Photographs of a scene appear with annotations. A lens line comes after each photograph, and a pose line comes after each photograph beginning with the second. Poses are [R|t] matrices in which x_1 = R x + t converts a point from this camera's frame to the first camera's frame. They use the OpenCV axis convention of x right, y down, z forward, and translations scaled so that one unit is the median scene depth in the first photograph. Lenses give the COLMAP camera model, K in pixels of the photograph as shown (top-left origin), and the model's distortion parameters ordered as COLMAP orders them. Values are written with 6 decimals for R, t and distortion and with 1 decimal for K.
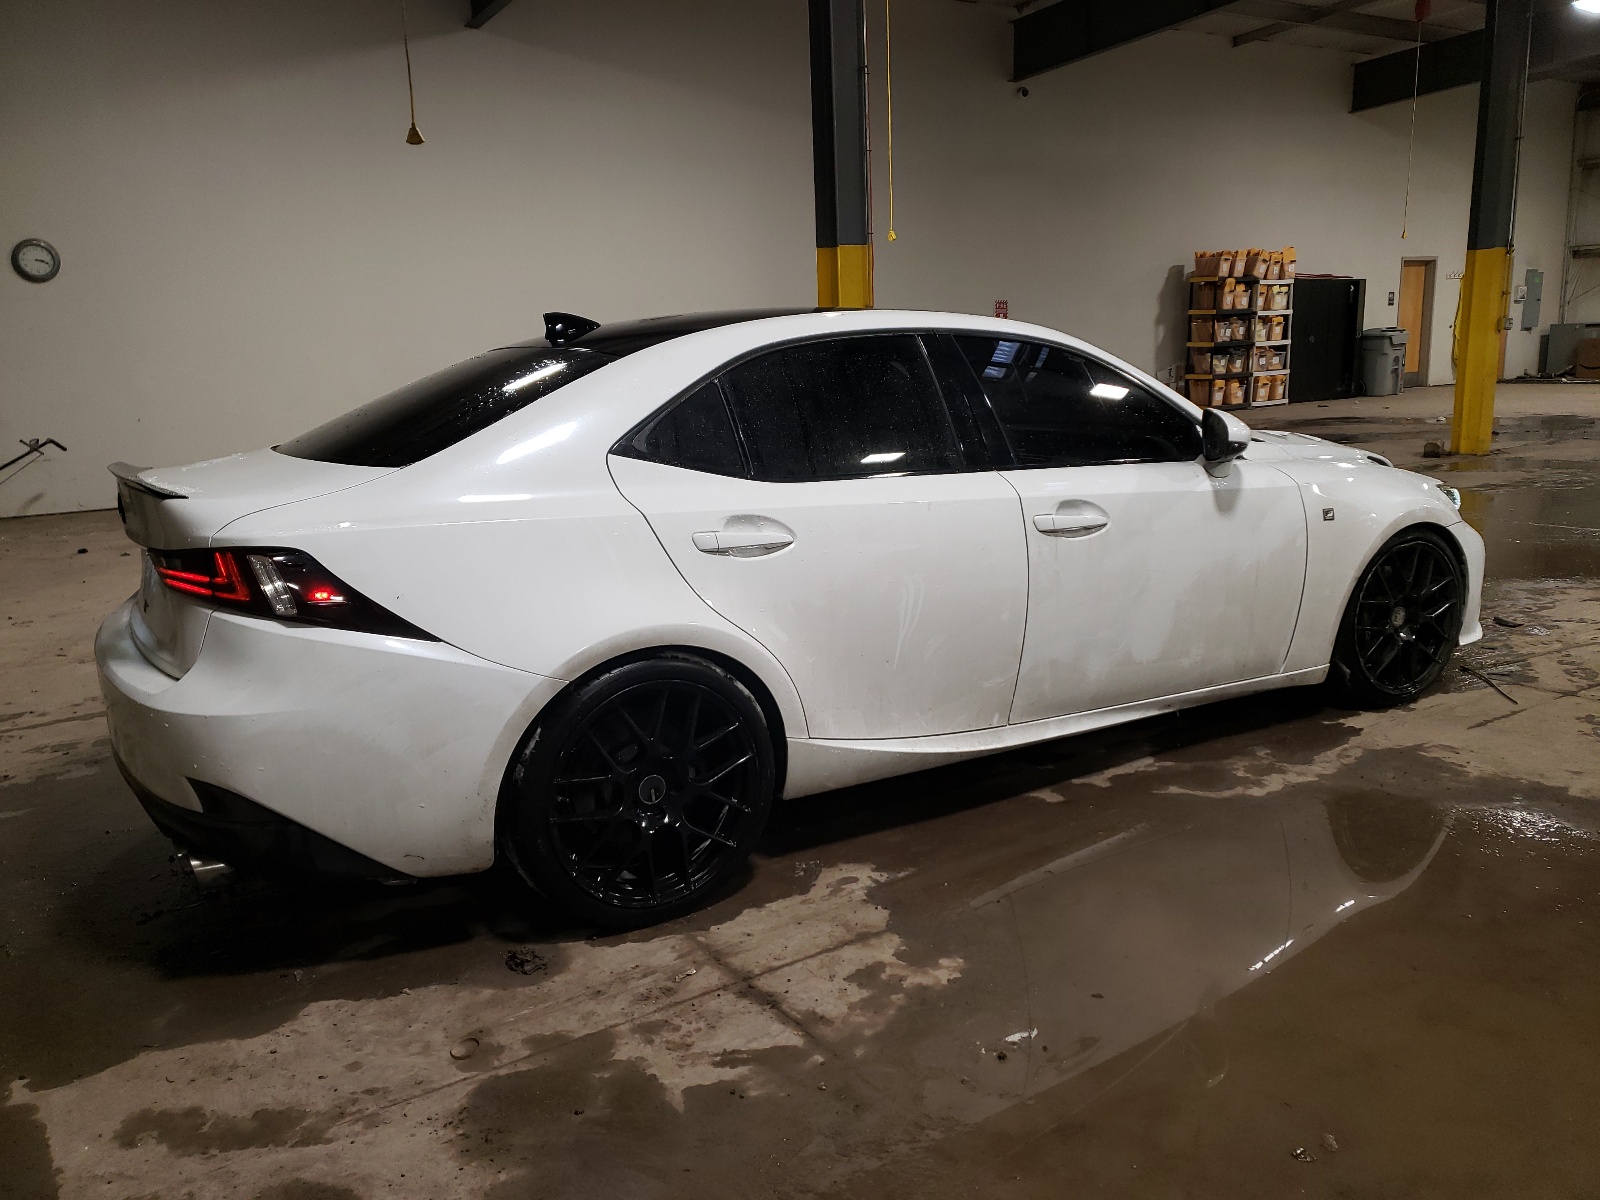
lens RADIAL K [[1216.7, 0, 789.2], [0, 1216.7, 604.0], [0, 0, 1]] dist [0.050441, -0.032229]
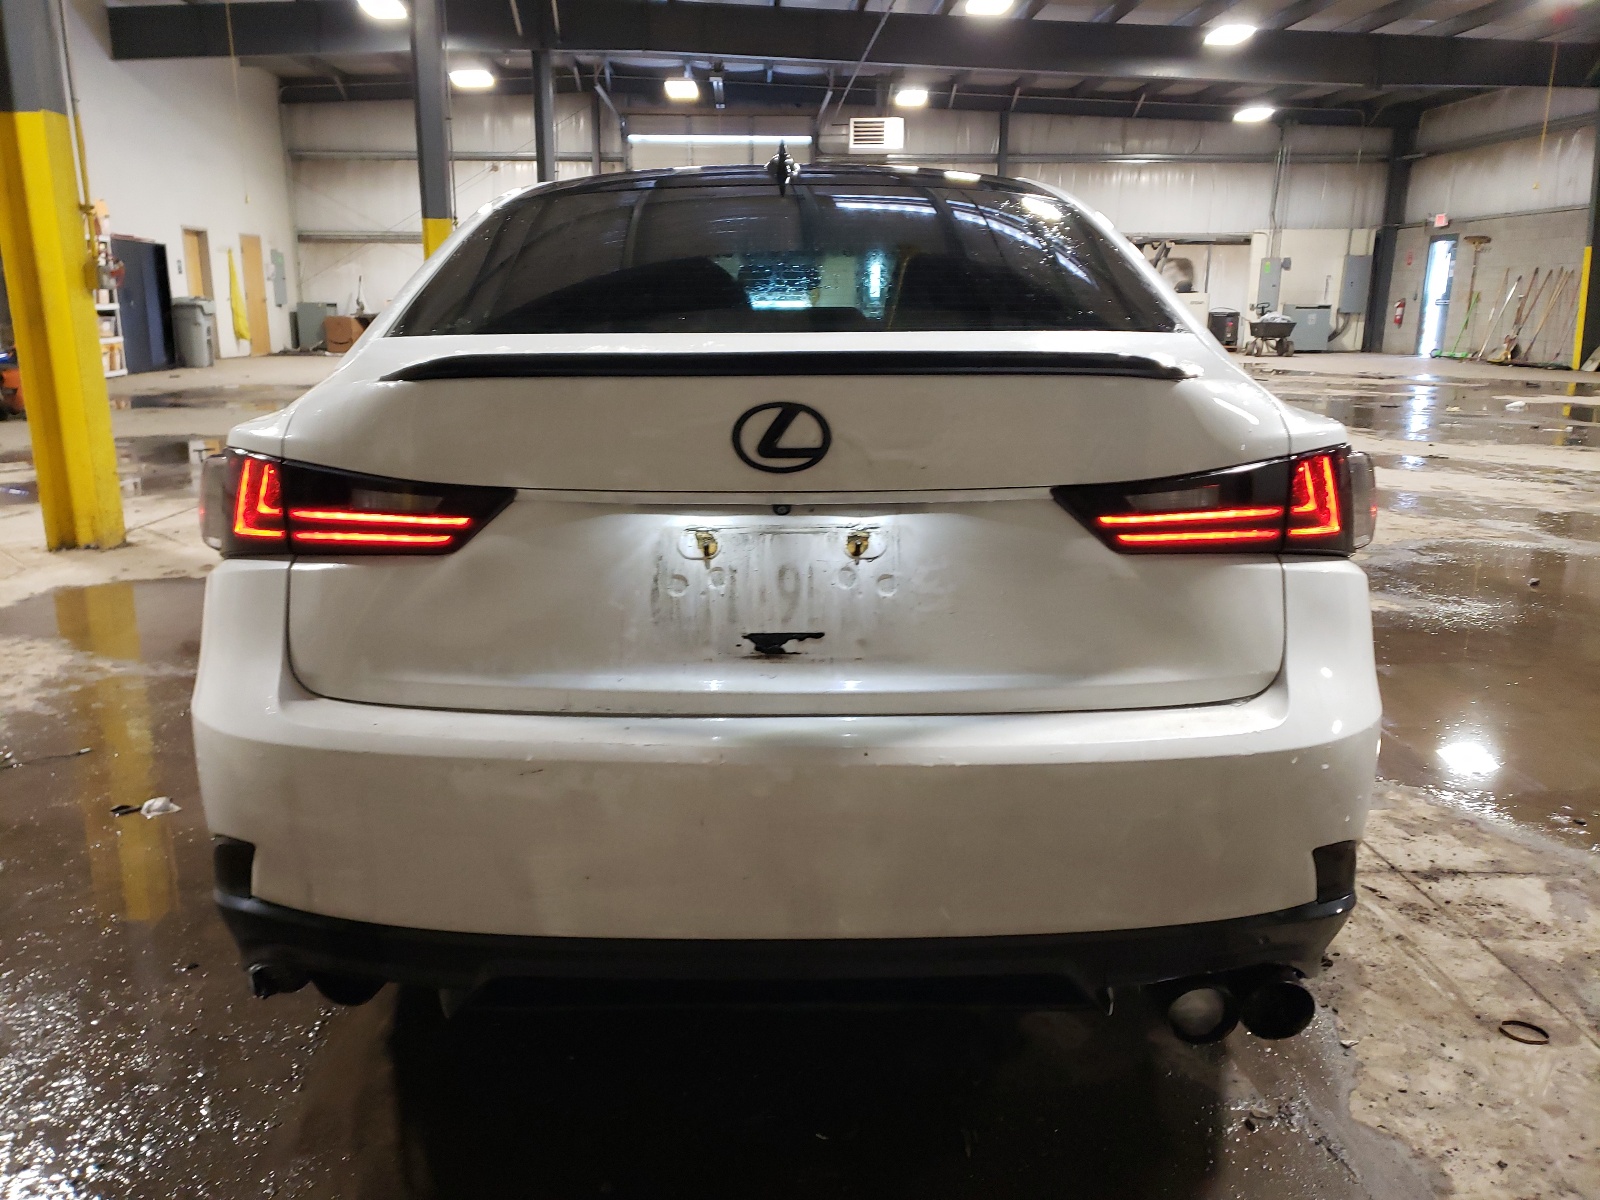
lens RADIAL K [[1216.1, 0, 756.1], [0, 1216.1, 593.6], [0, 0, 1]] dist [0.061917, -0.003124]
pose [[0.536667, -0.164526, 0.827599, -0.752323], [0.160185, 0.982836, 0.091513, -0.057286], [-0.828450, 0.083457, 0.553810, 0.588477]]
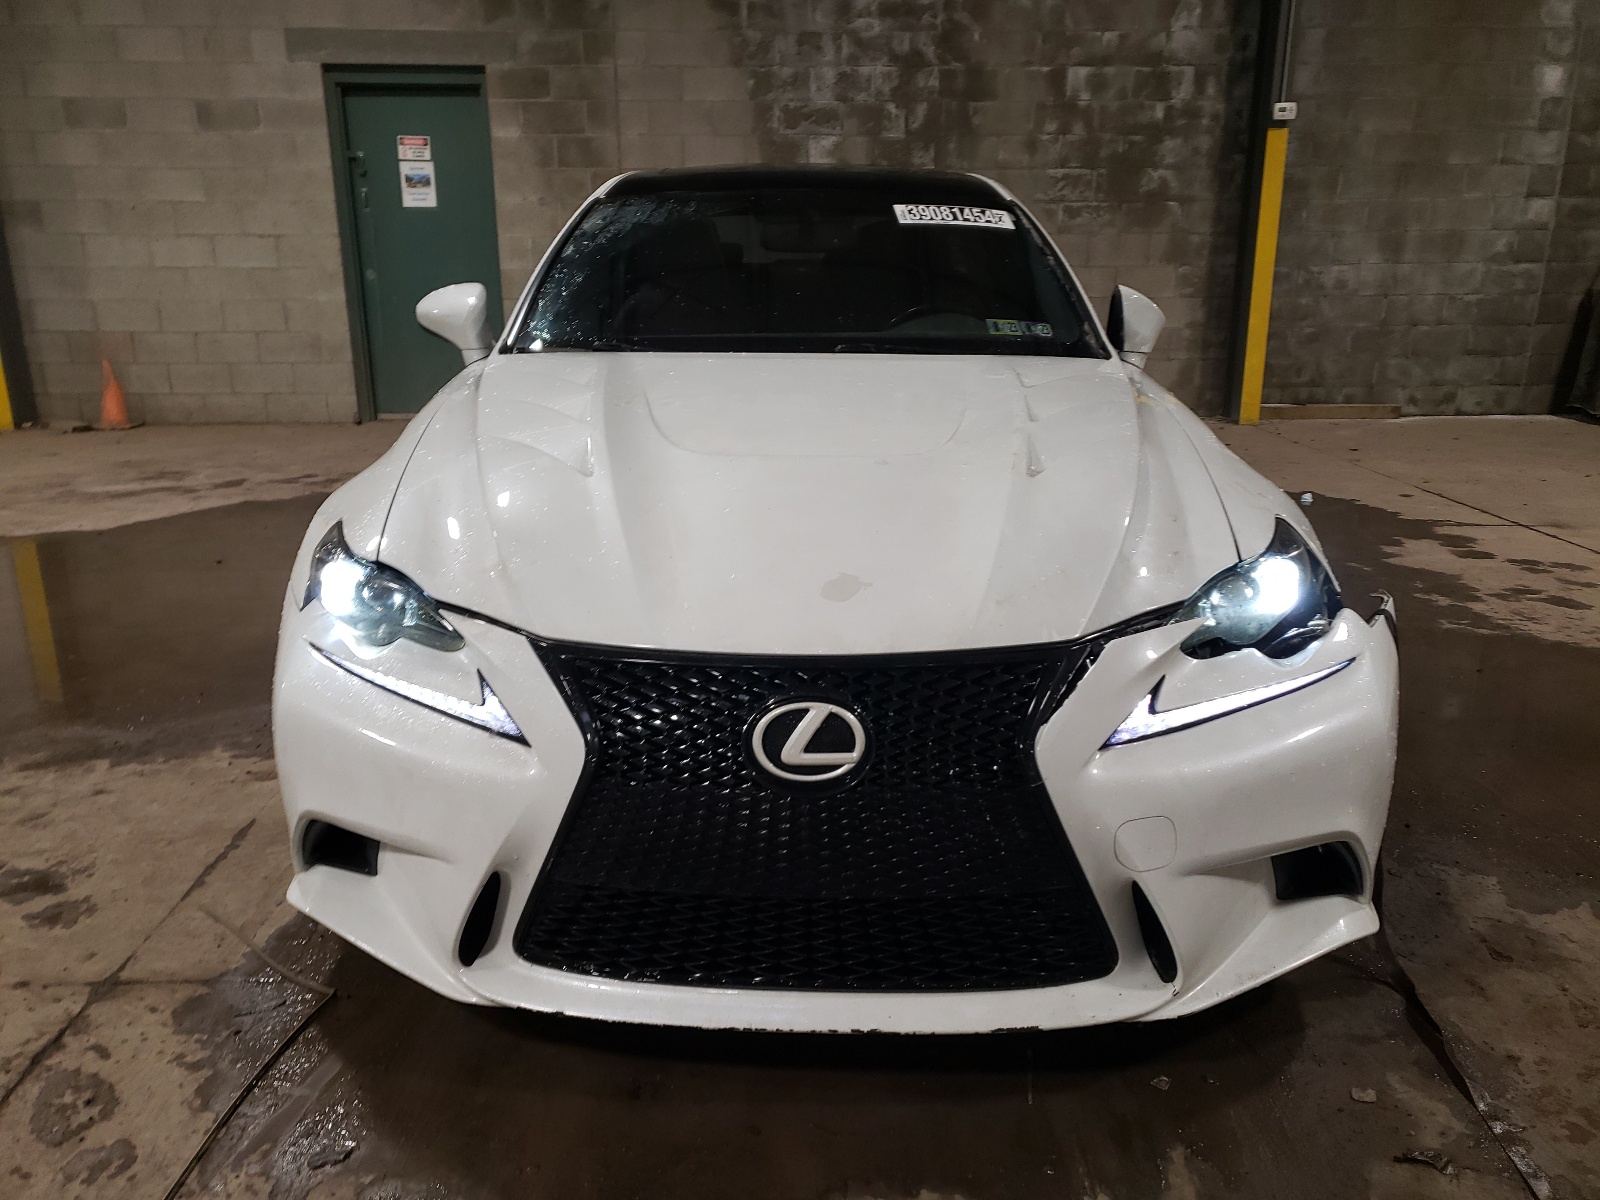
lens RADIAL K [[1216.7, 0, 789.2], [0, 1216.7, 604.0], [0, 0, 1]] dist [0.050441, -0.032229]
pose [[-0.508159, 0.279116, -0.814782, 0.967197], [-0.165117, 0.896911, 0.410229, -0.341245], [0.845288, 0.342995, -0.409686, 1.565622]]
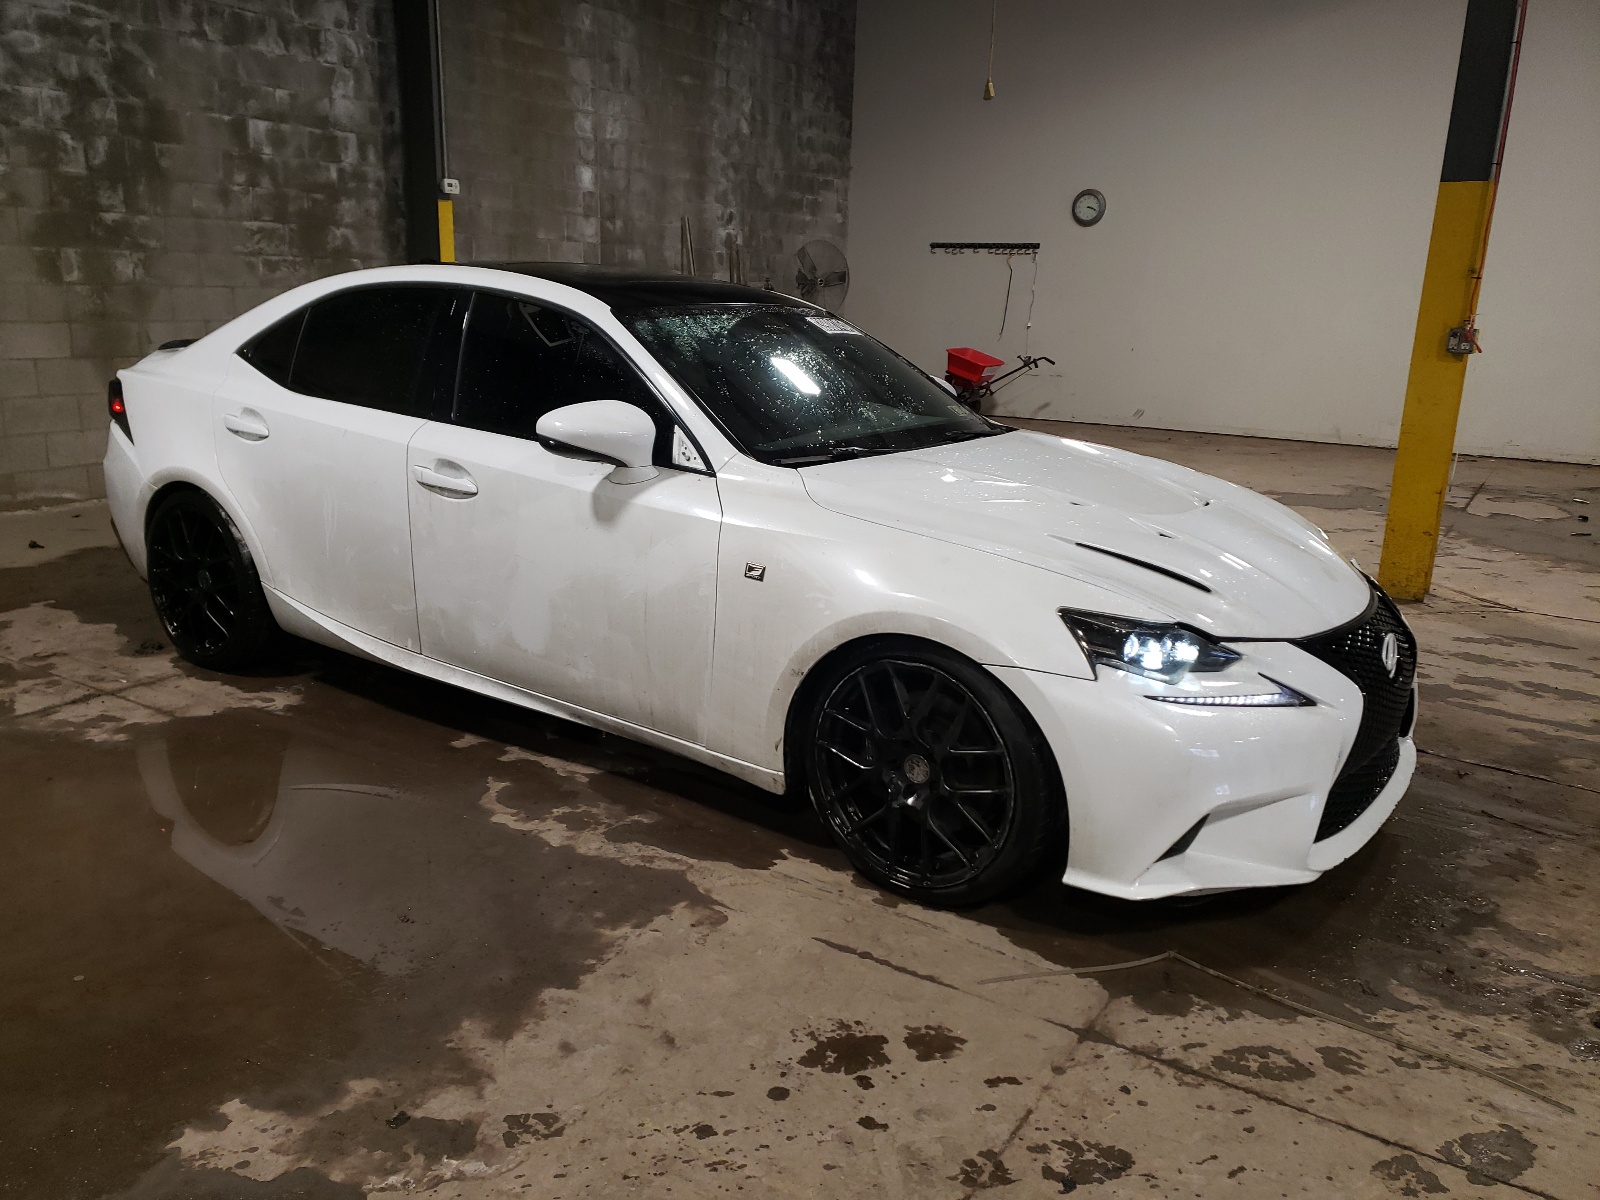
lens RADIAL K [[1216.7, 0, 789.2], [0, 1216.7, 604.0], [0, 0, 1]] dist [0.050441, -0.032229]
pose [[0.421450, 0.275677, -0.863934, 1.135976], [-0.232248, 0.953713, 0.191029, -0.207982], [0.876608, 0.120138, 0.465967, 0.696357]]
